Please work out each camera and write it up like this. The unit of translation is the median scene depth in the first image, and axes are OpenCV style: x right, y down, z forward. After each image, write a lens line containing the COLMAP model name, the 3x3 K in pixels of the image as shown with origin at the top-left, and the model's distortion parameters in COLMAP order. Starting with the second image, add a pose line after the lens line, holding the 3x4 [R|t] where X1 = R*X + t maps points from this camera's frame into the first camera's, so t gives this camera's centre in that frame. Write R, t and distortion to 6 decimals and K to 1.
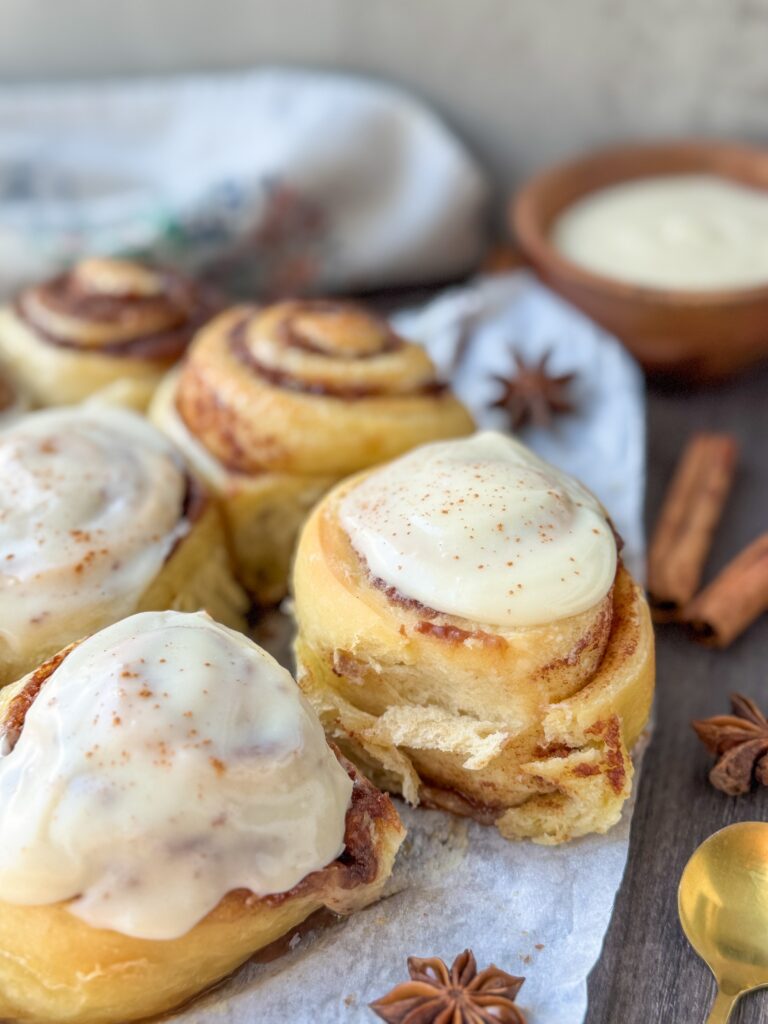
lens RADIAL K [[1285.4, 0, 384.0], [0, 1285.4, 512.0], [0, 0, 1]] dist [0.119616, -0.322779]
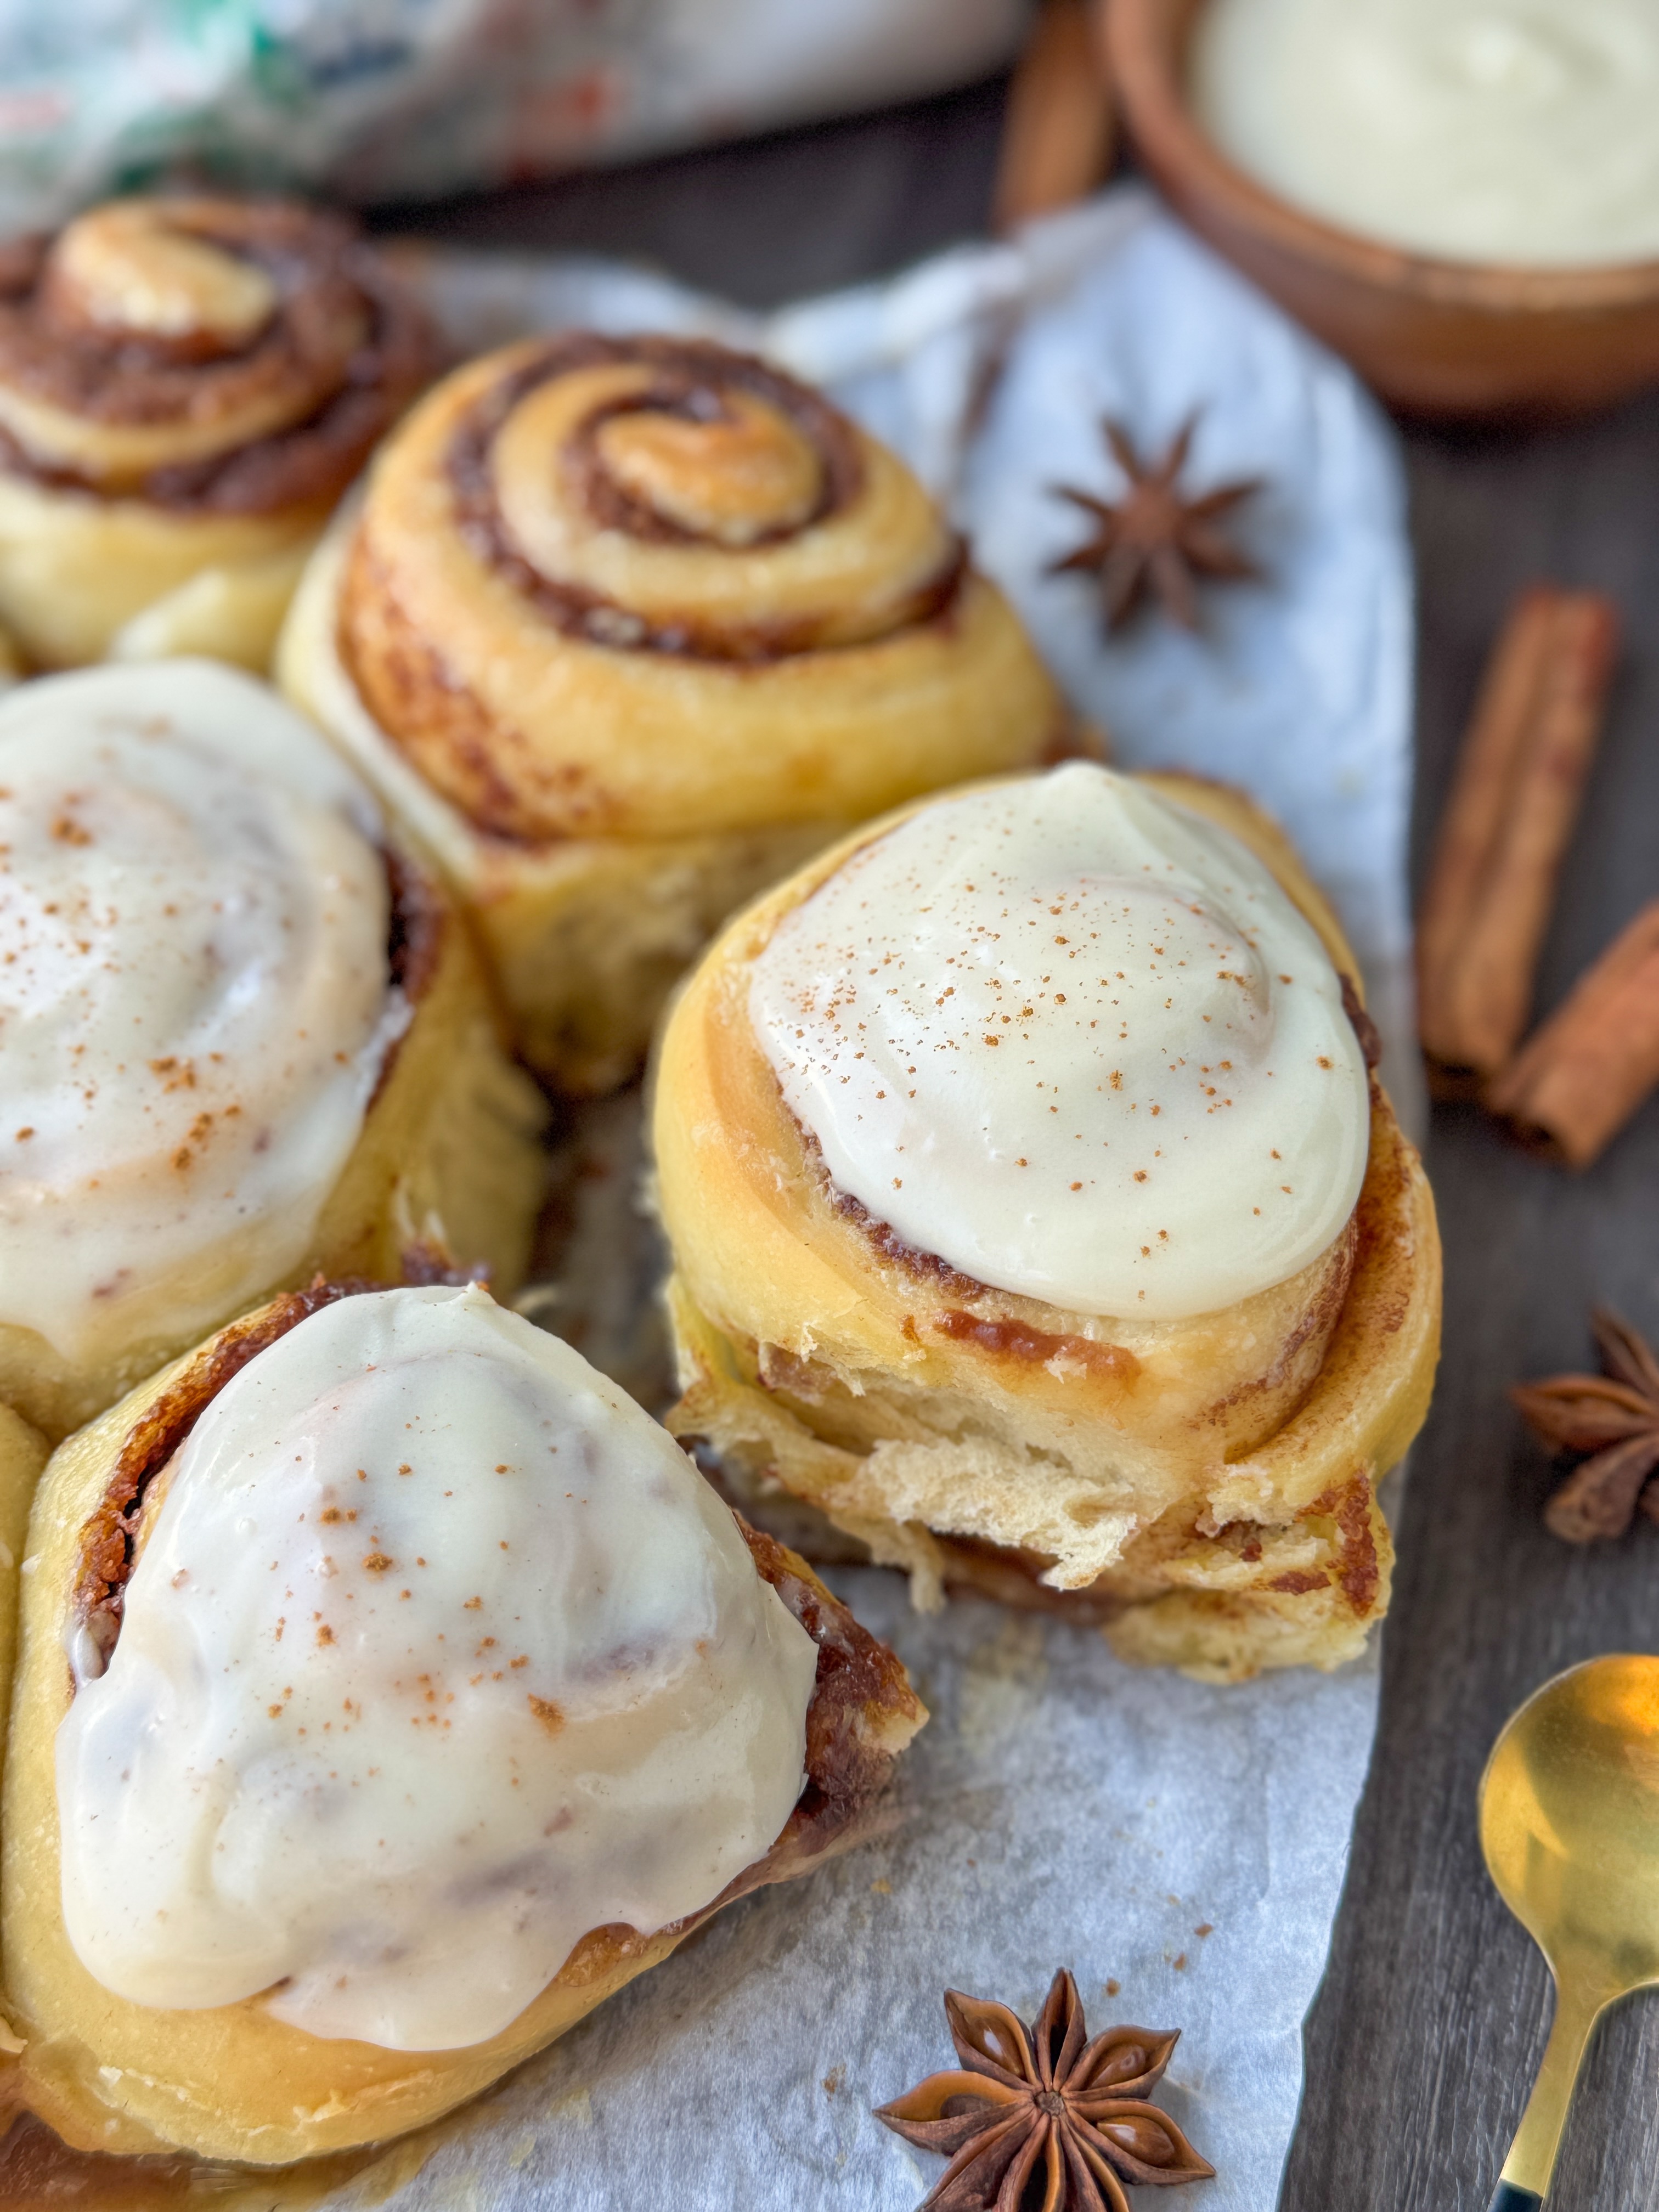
lens RADIAL K [[2782.0, 0, 819.1], [0, 2782.0, 1072.5], [0, 0, 1]] dist [0.089108, -0.083420]
pose [[0.998926, -0.041945, 0.019683, -0.033951], [0.033490, 0.947207, 0.318869, -0.315219], [-0.032019, -0.317867, 0.947594, 0.082147]]
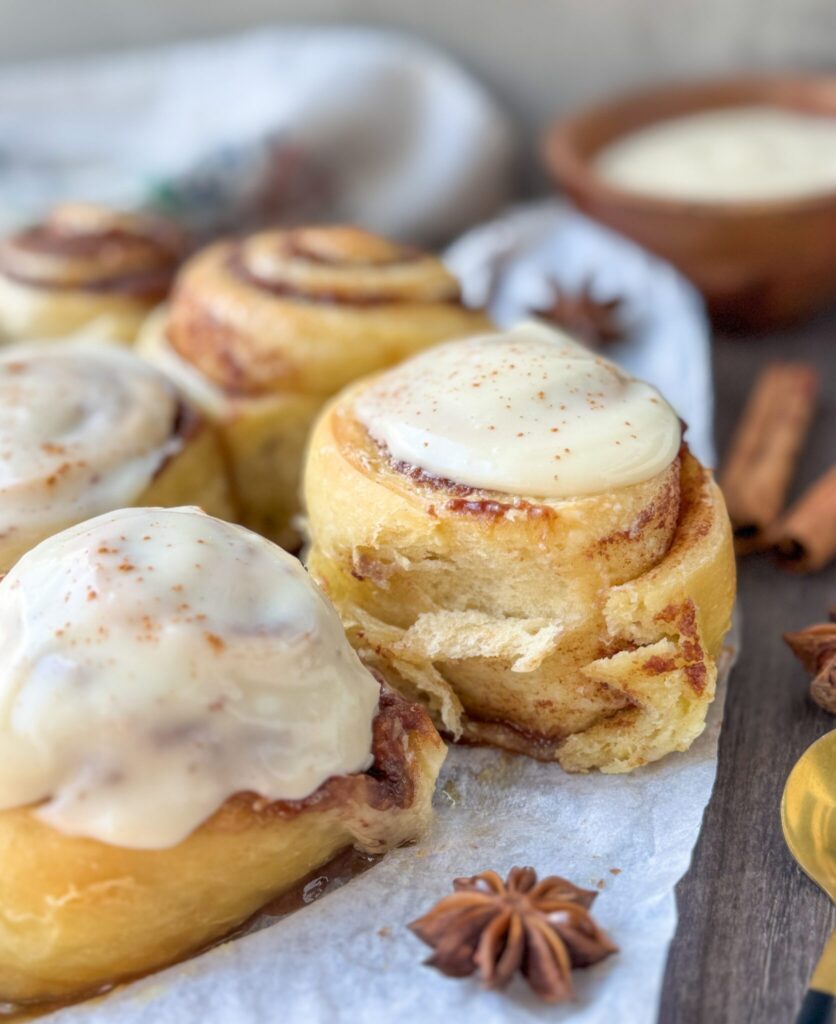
lens RADIAL K [[1458.2, 0, 418.0], [0, 1458.2, 512.0], [0, 0, 1]] dist [0.097784, 0.039519]
pose [[0.998947, -0.045583, -0.005129, 0.010228], [0.044681, 0.992234, -0.116083, 0.203465], [0.010380, 0.115732, 0.993226, 0.048513]]
